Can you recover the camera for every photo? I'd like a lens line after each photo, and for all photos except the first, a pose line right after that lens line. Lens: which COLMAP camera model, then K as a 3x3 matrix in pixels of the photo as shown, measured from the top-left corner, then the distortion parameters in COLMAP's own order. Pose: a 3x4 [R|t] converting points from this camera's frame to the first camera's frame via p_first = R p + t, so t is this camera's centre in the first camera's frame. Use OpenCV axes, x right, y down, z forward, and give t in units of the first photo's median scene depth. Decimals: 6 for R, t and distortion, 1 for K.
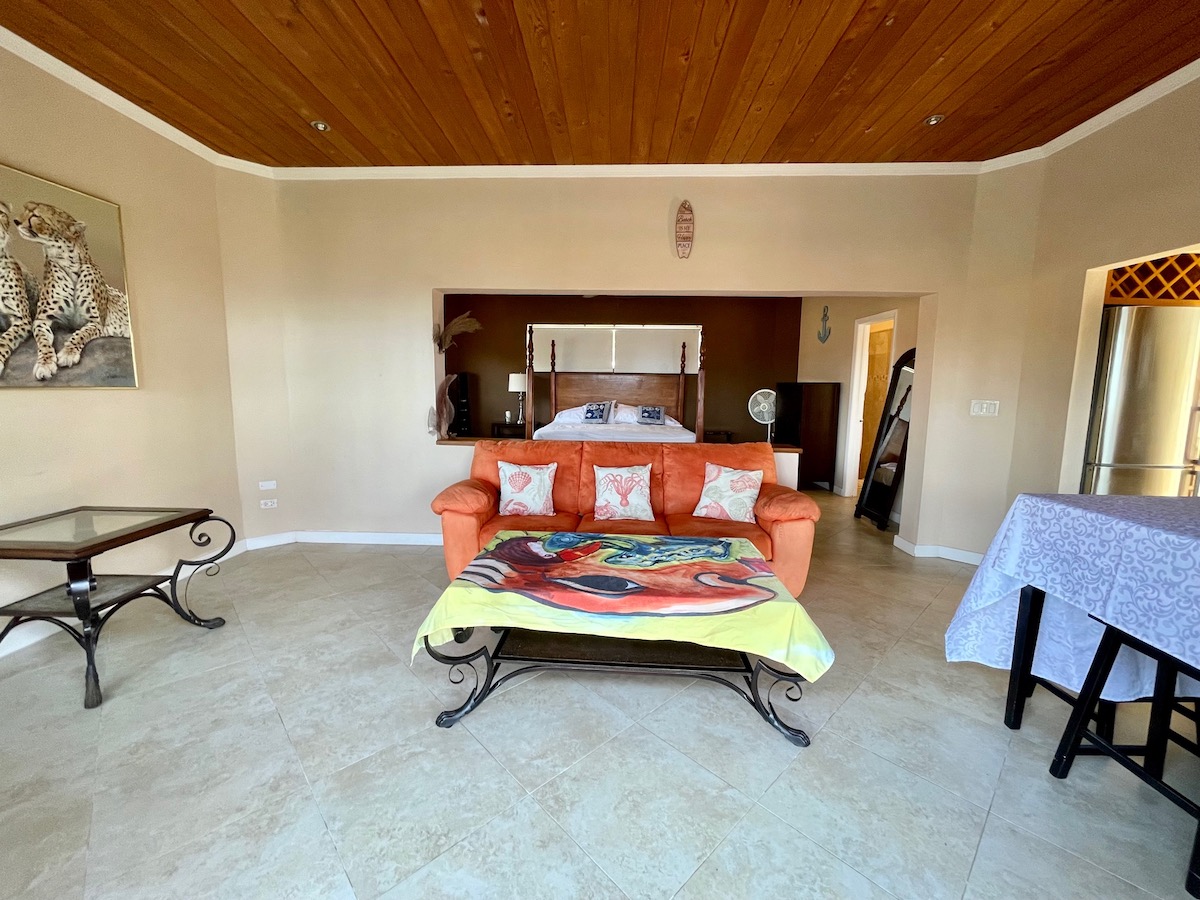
lens RADIAL K [[489.8, 0, 594.5], [0, 489.8, 447.9], [0, 0, 1]] dist [-0.000209, 0.000624]
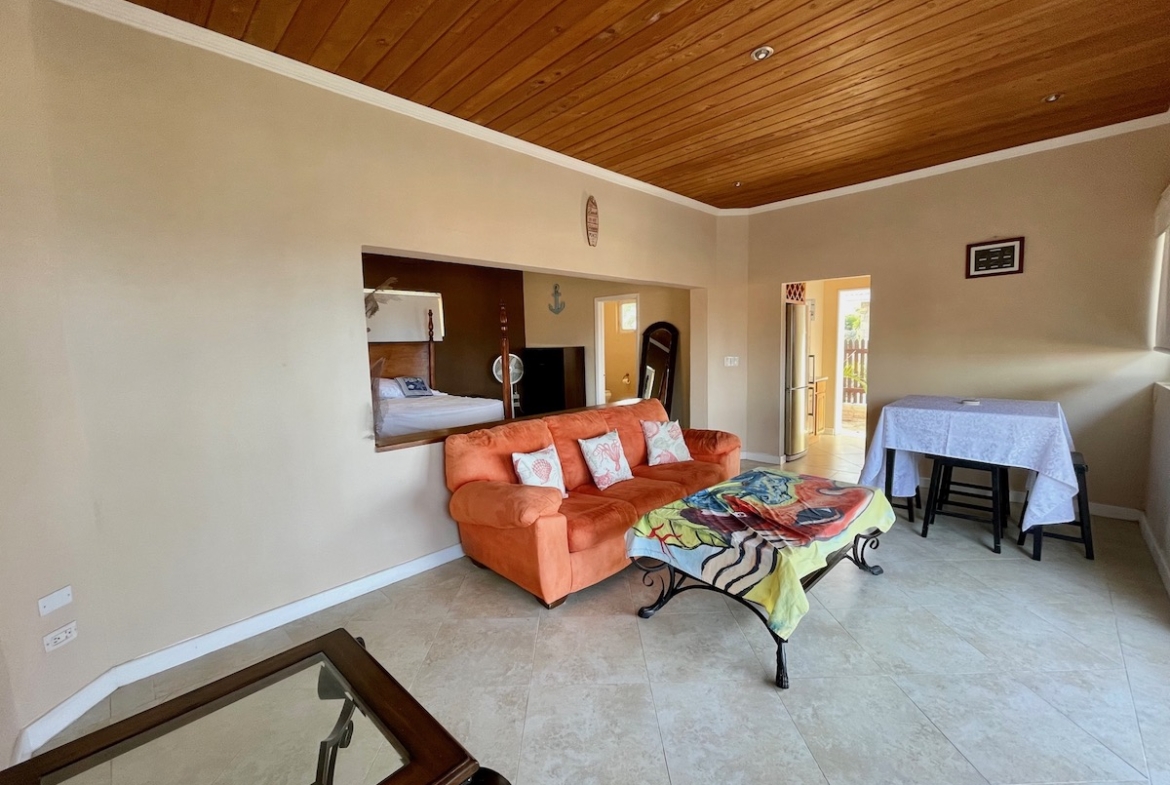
lens RADIAL K [[476.6, 0, 580.1], [0, 476.6, 391.8], [0, 0, 1]] dist [-0.002531, -0.000033]
pose [[0.678260, -0.106005, 0.727136, -0.972227], [0.125577, 0.991704, 0.027439, -0.123516], [-0.724013, 0.072700, 0.685945, 0.415360]]
